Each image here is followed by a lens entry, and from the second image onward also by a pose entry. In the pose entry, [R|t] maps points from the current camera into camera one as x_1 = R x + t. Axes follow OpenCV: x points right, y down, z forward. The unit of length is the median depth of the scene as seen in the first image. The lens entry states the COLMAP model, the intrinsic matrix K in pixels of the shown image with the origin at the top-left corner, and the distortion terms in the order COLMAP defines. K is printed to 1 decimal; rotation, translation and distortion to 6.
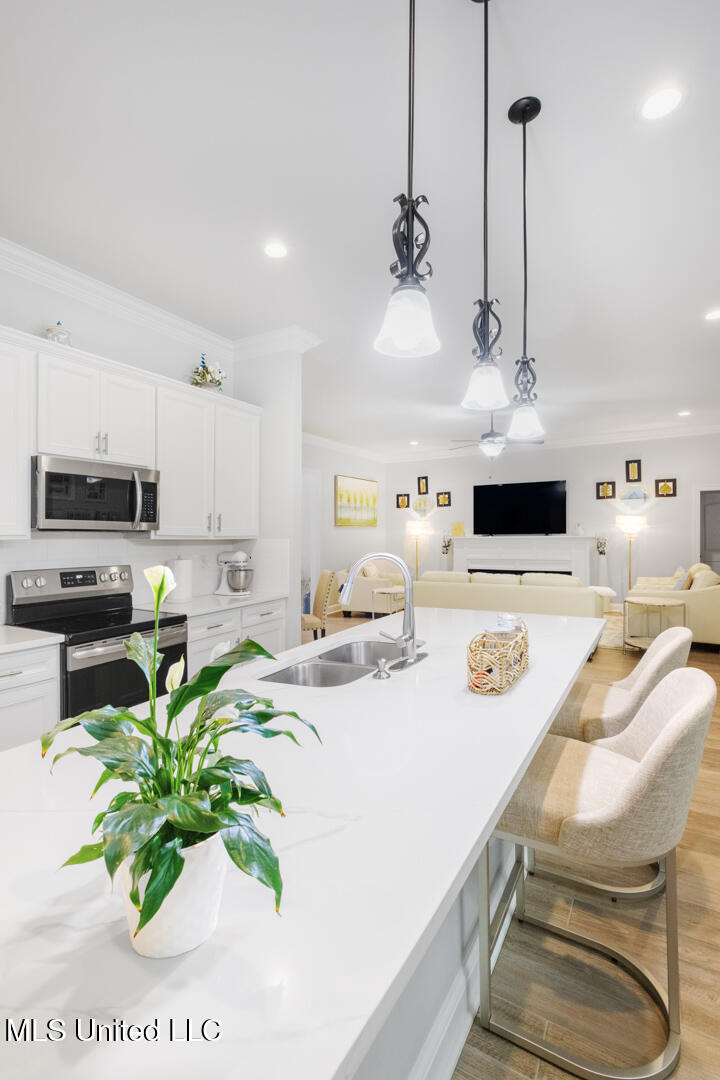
lens RADIAL K [[482.6, 0, 360.0], [0, 482.6, 540.0], [0, 0, 1]] dist [0.000121, 0.000073]
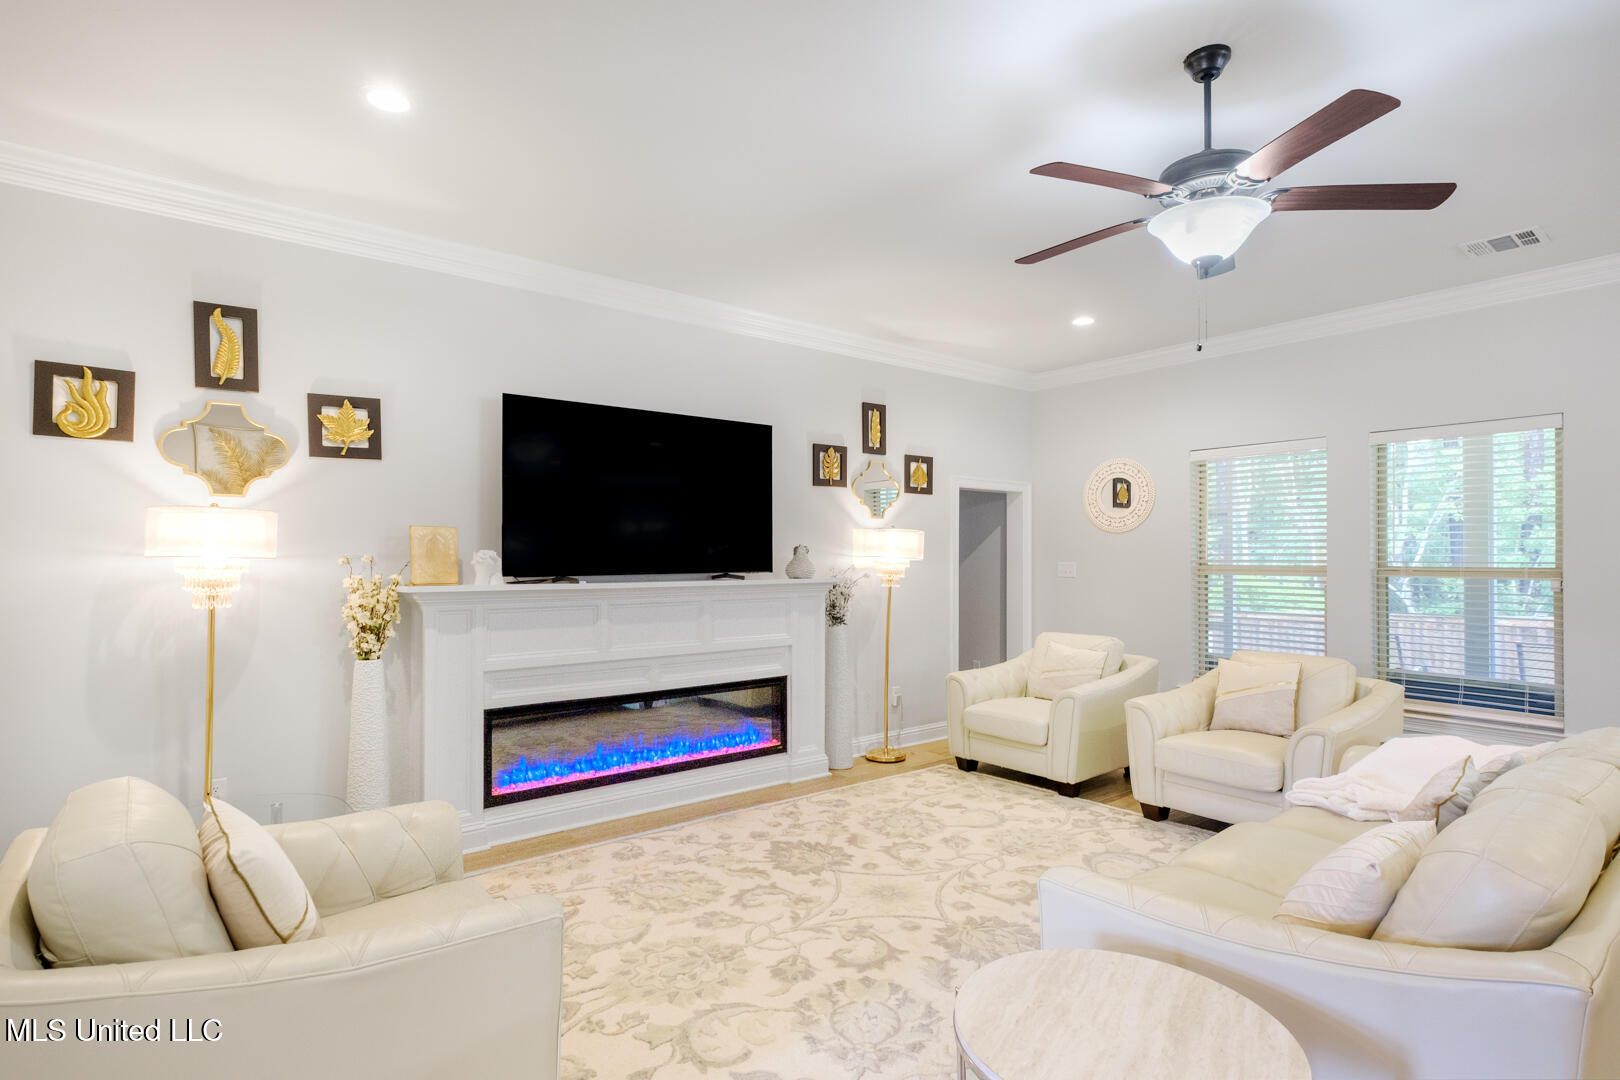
lens RADIAL K [[782.3, 0, 771.3], [0, 782.3, 557.5], [0, 0, 1]] dist [0.001224, 0.000060]
pose [[0.365896, 0.007236, 0.930628, -0.127905], [0.005558, 0.999935, -0.009961, -0.018803], [-0.930639, 0.008817, 0.365832, 0.809957]]
